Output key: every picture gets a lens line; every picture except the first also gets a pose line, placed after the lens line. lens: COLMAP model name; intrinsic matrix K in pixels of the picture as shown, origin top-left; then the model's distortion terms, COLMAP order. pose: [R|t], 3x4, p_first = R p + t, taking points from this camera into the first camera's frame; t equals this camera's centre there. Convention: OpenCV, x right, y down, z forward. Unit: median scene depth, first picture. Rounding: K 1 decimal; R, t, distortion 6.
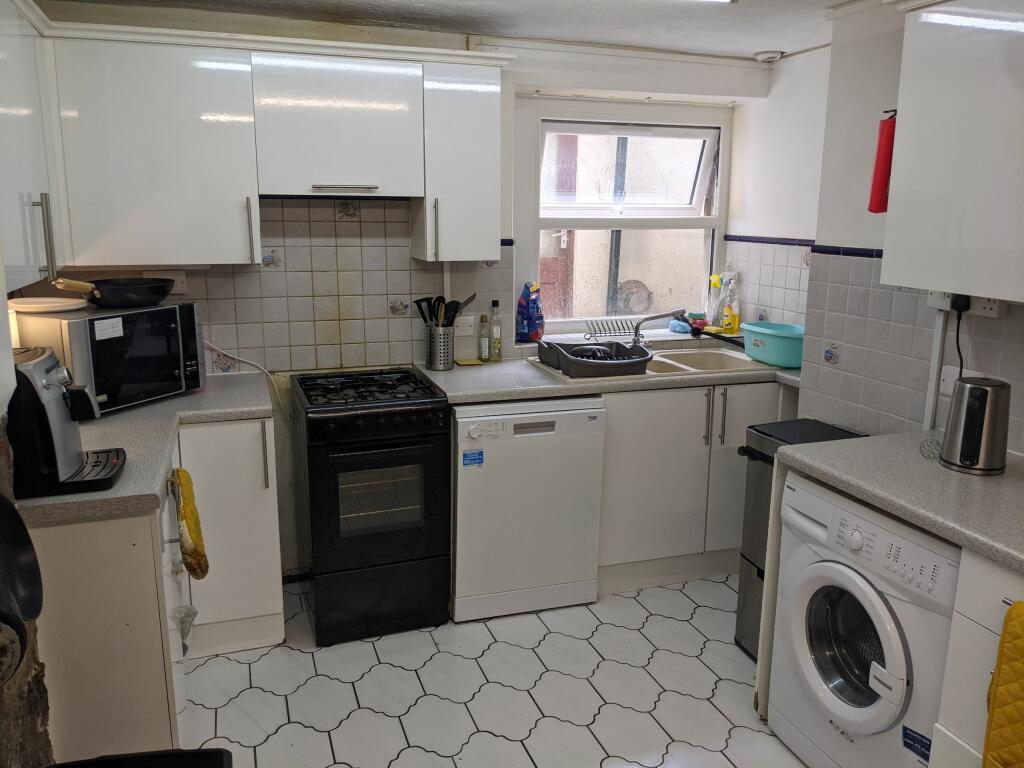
lens RADIAL K [[814.3, 0, 517.6], [0, 814.3, 377.0], [0, 0, 1]] dist [0.054965, -0.092479]
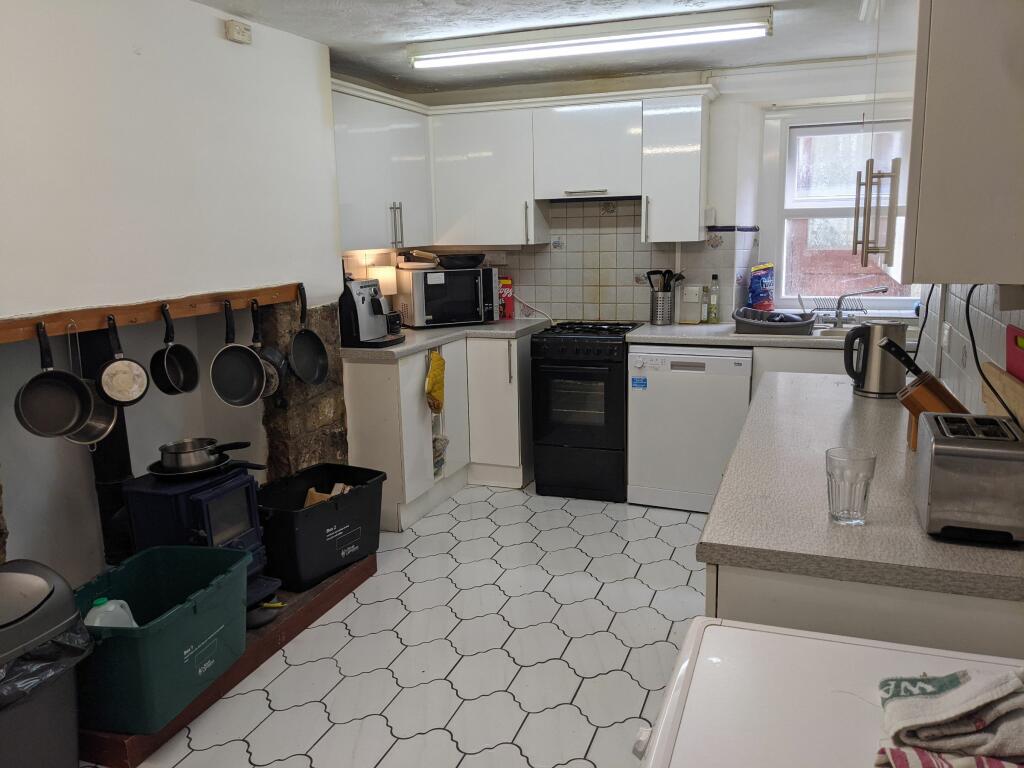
lens RADIAL K [[814.3, 0, 511.9], [0, 814.3, 390.1], [0, 0, 1]] dist [0.054965, -0.092479]
pose [[0.749501, 0.102367, -0.654040, 0.671679], [-0.108510, 0.993607, 0.031166, 0.090285], [0.653049, 0.047611, 0.755817, -0.181137]]
